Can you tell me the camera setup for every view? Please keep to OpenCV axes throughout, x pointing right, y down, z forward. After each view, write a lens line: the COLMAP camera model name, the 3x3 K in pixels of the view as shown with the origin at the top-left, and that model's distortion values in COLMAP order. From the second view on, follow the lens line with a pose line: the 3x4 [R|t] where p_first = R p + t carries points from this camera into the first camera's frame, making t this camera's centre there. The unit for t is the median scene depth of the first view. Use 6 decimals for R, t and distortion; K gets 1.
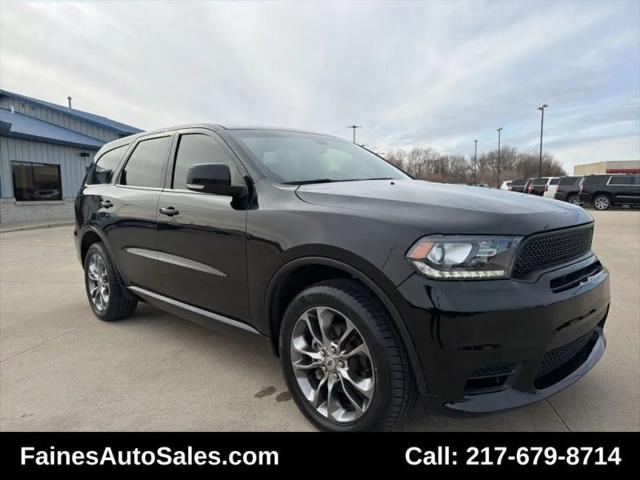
lens RADIAL K [[449.7, 0, 314.0], [0, 449.7, 240.6], [0, 0, 1]] dist [0.073505, -0.092946]
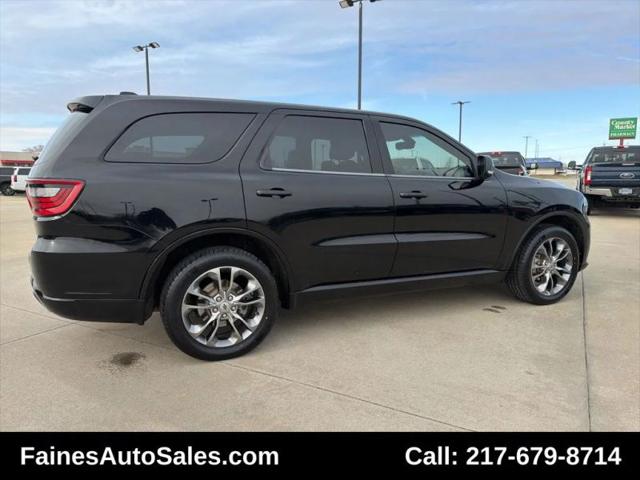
lens RADIAL K [[452.9, 0, 311.6], [0, 452.9, 239.6], [0, 0, 1]] dist [0.065950, -0.095612]
pose [[0.359124, -0.119041, 0.925667, -1.823055], [0.103485, 0.990795, 0.087268, -0.099881], [-0.927535, 0.064453, 0.368137, 1.053340]]
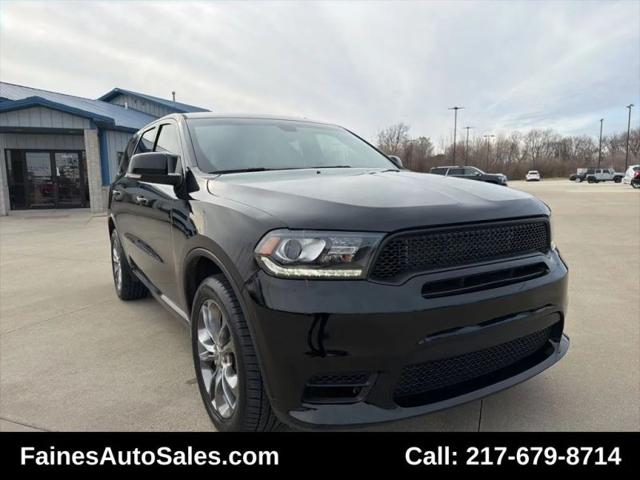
lens RADIAL K [[452.9, 0, 311.6], [0, 452.9, 239.6], [0, 0, 1]] dist [0.065950, -0.095612]
pose [[0.973010, 0.027489, -0.229122, 0.391976], [-0.021548, 0.999365, 0.028390, -0.013720], [0.229756, -0.022686, 0.972984, 0.078569]]
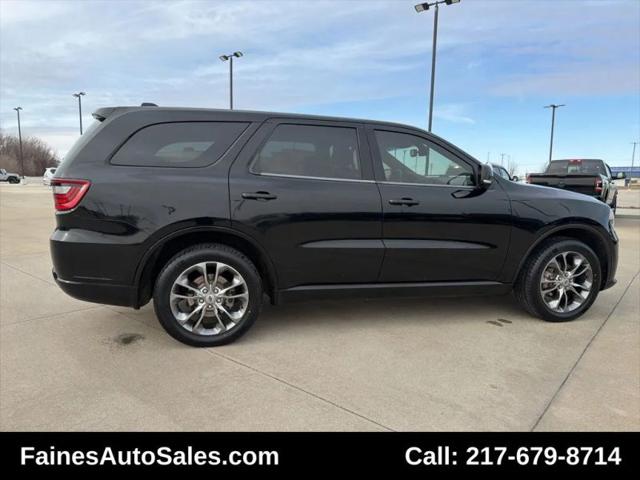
lens RADIAL K [[452.9, 0, 311.6], [0, 452.9, 239.6], [0, 0, 1]] dist [0.065950, -0.095612]
pose [[0.521599, -0.091076, 0.848316, -1.762889], [0.071085, 0.995468, 0.063167, -0.075003], [-0.850224, 0.027355, 0.525710, 0.773750]]
